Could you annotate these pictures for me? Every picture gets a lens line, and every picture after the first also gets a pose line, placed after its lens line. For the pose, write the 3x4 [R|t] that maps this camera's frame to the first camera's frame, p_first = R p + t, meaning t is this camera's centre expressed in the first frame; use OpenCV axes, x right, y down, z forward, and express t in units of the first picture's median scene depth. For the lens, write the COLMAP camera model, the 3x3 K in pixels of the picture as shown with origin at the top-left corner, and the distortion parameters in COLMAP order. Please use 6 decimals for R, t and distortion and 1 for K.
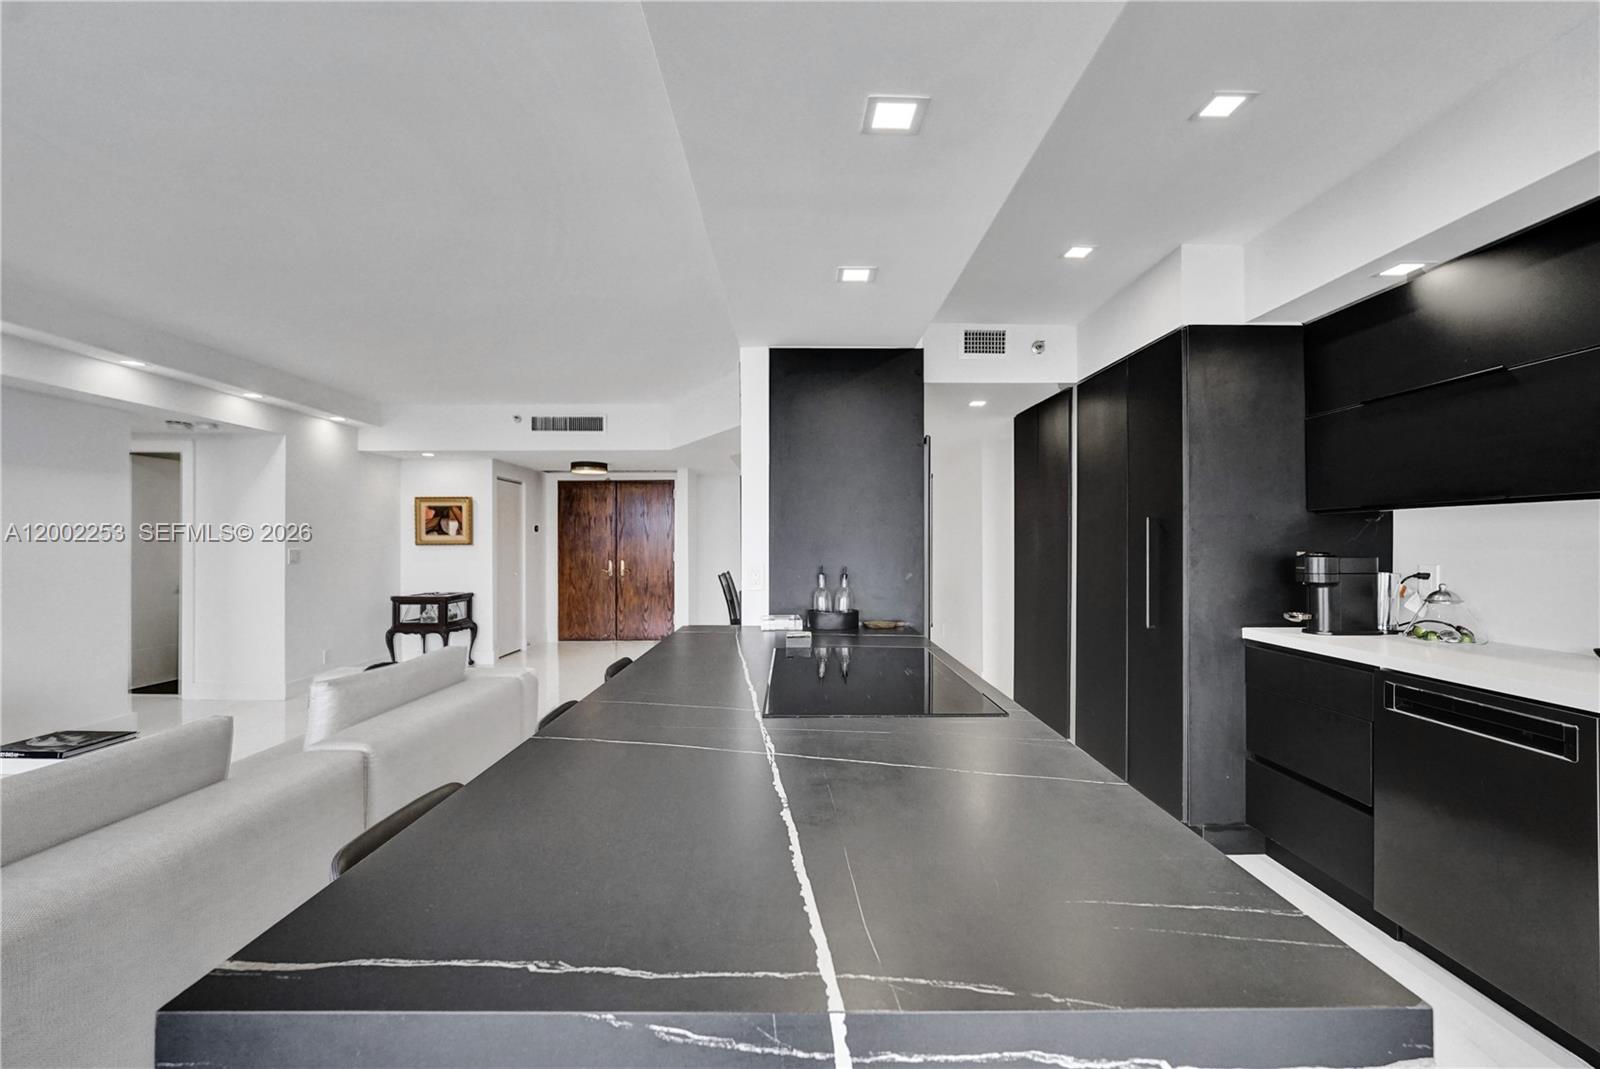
lens RADIAL K [[678.0, 0, 788.8], [0, 678.0, 547.5], [0, 0, 1]] dist [-0.002133, 0.000124]
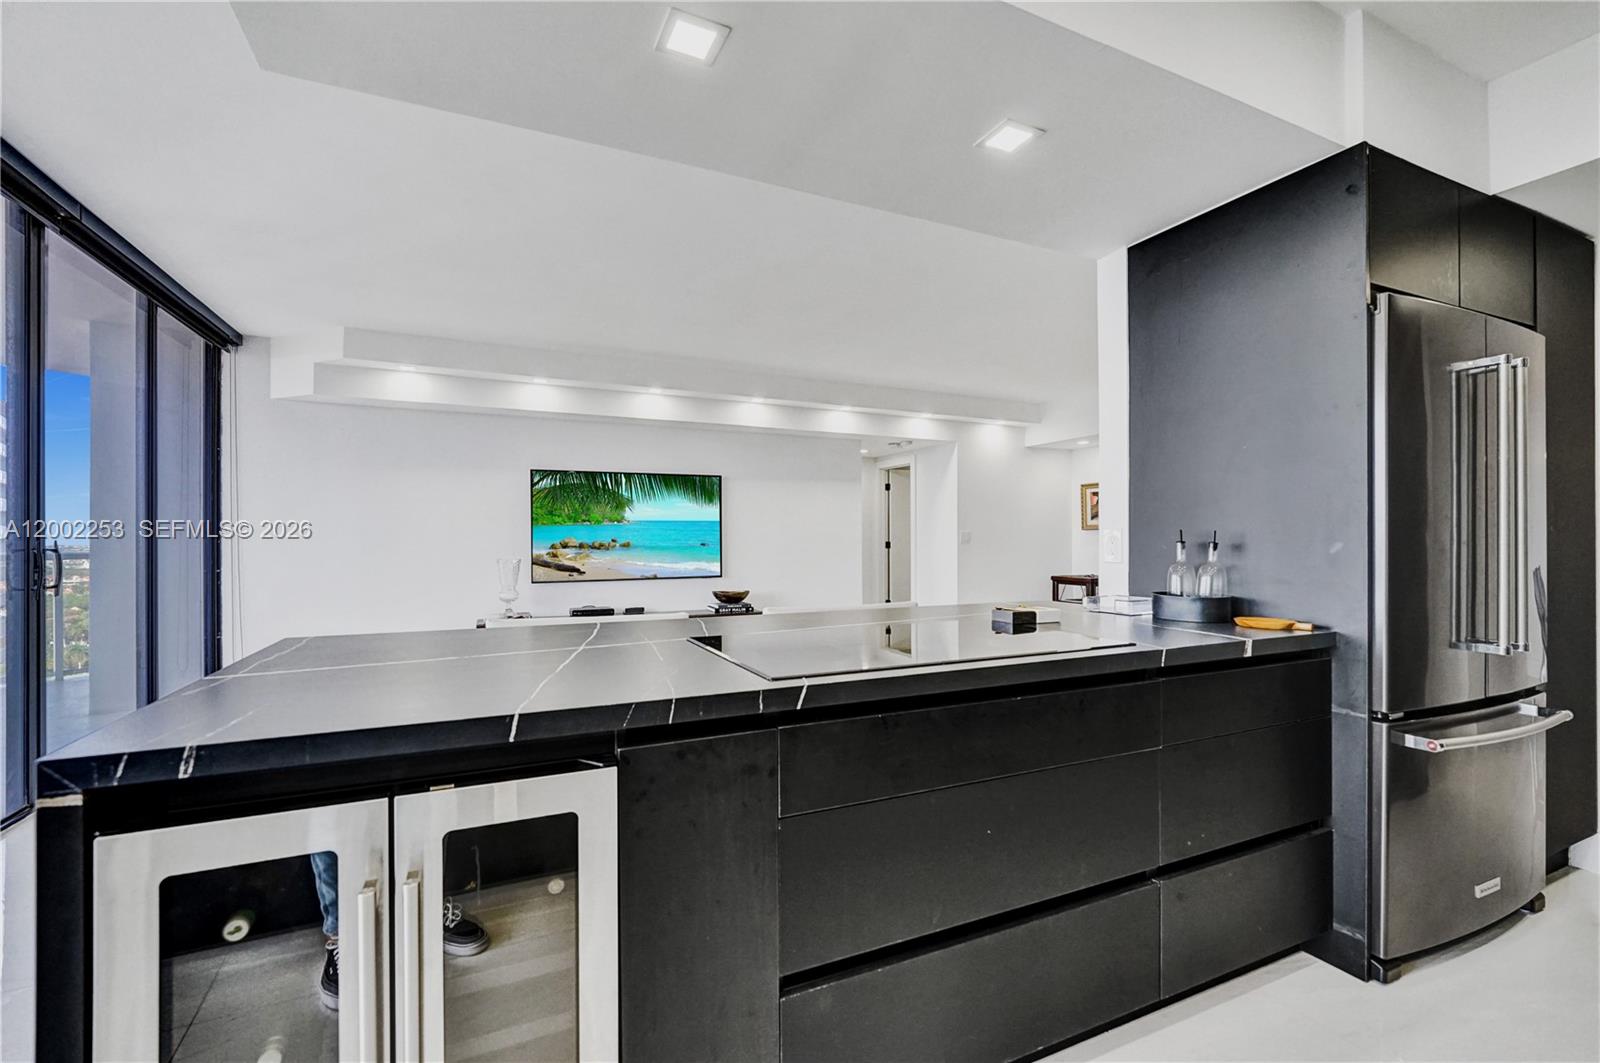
lens RADIAL K [[677.7, 0, 790.0], [0, 677.7, 540.6], [0, 0, 1]] dist [-0.001167, -0.000475]
pose [[0.411343, 0.002161, -0.911478, 0.238572], [-0.007921, 0.999968, -0.001204, 0.019247], [0.911446, 0.007715, 0.411347, 0.154636]]
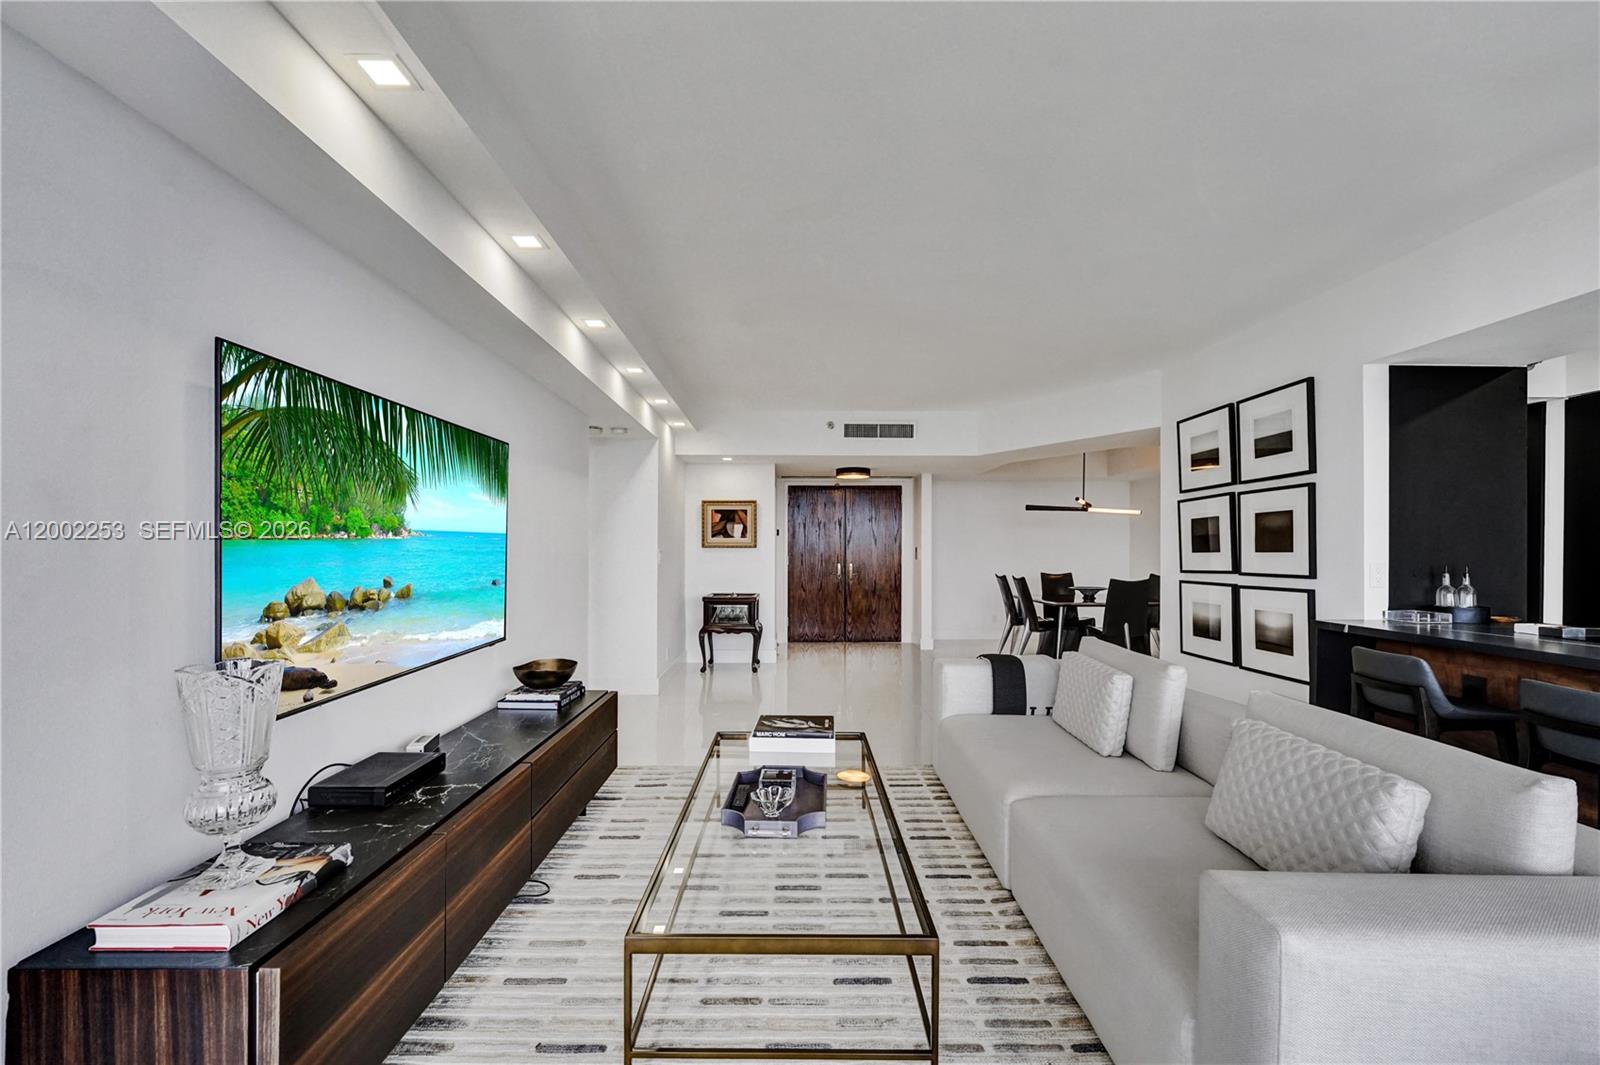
lens RADIAL K [[678.0, 0, 788.8], [0, 678.0, 545.5], [0, 0, 1]] dist [-0.002133, 0.000124]
pose [[0.999258, 0.002627, 0.038416, -0.483679], [-0.002161, 0.999924, -0.012170, 0.005417], [-0.038445, 0.012078, 0.999188, -0.024898]]
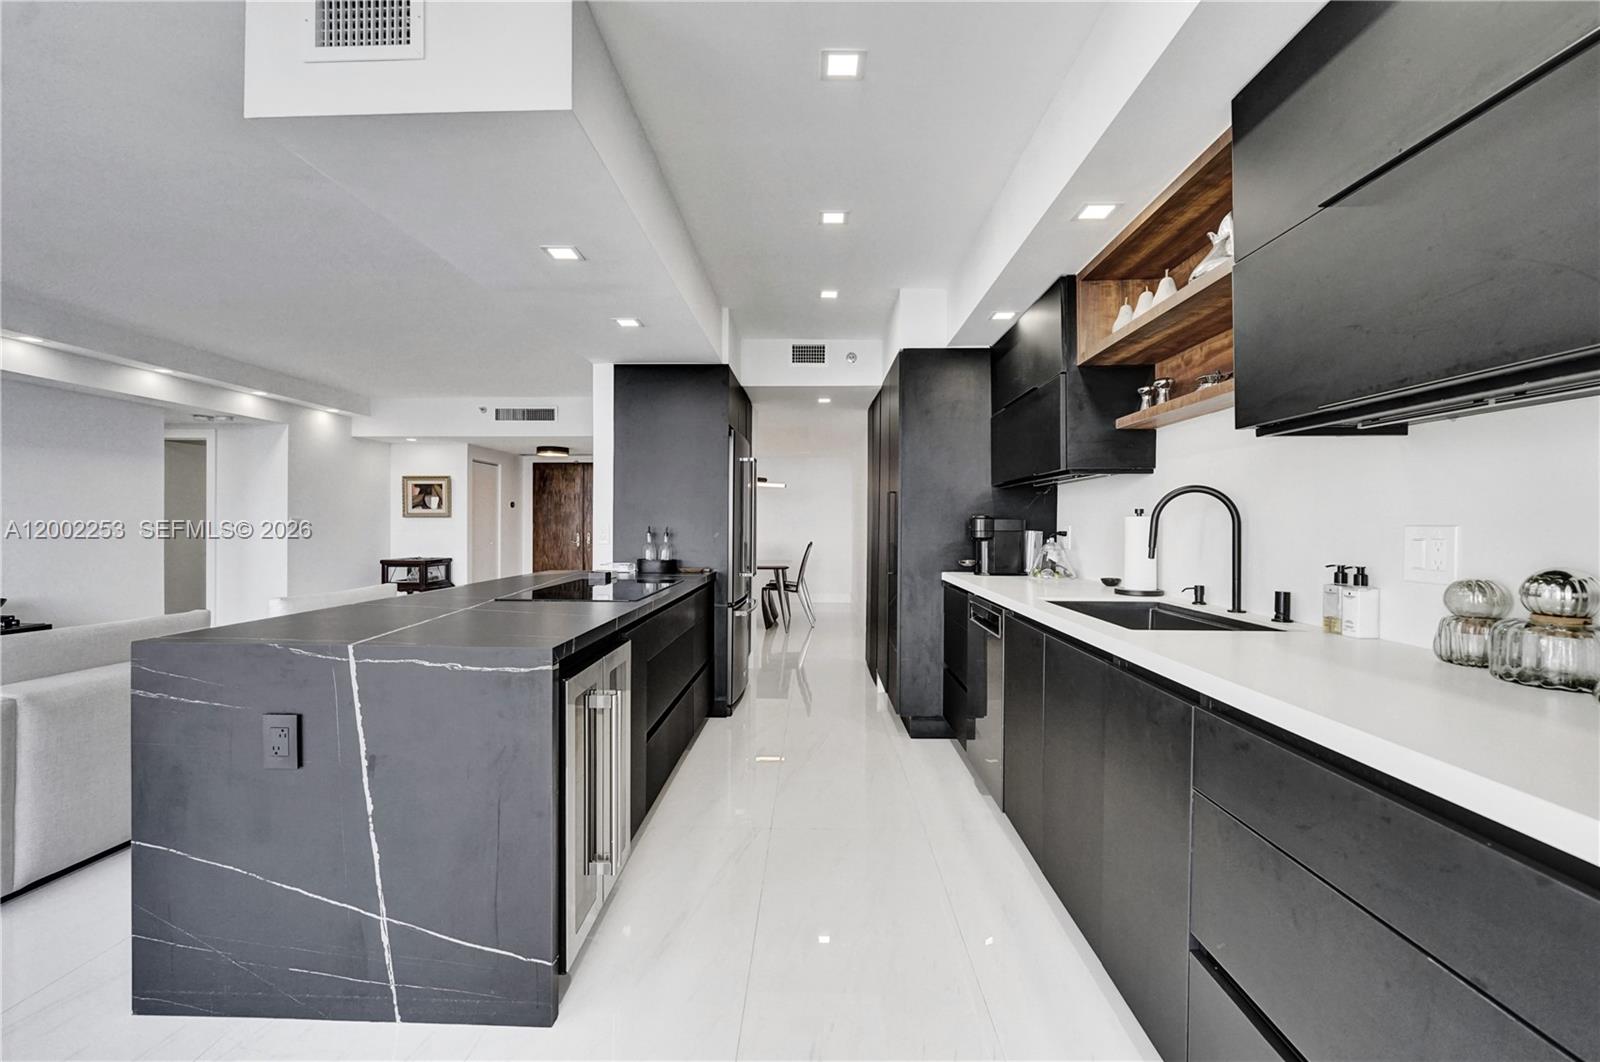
lens RADIAL K [[677.7, 0, 790.0], [0, 677.7, 540.1], [0, 0, 1]] dist [-0.001167, -0.000475]
pose [[0.999169, 0.006777, -0.040199, 0.174730], [-0.006166, 0.999864, 0.015292, 0.014658], [0.040297, -0.015032, 0.999075, -0.154655]]
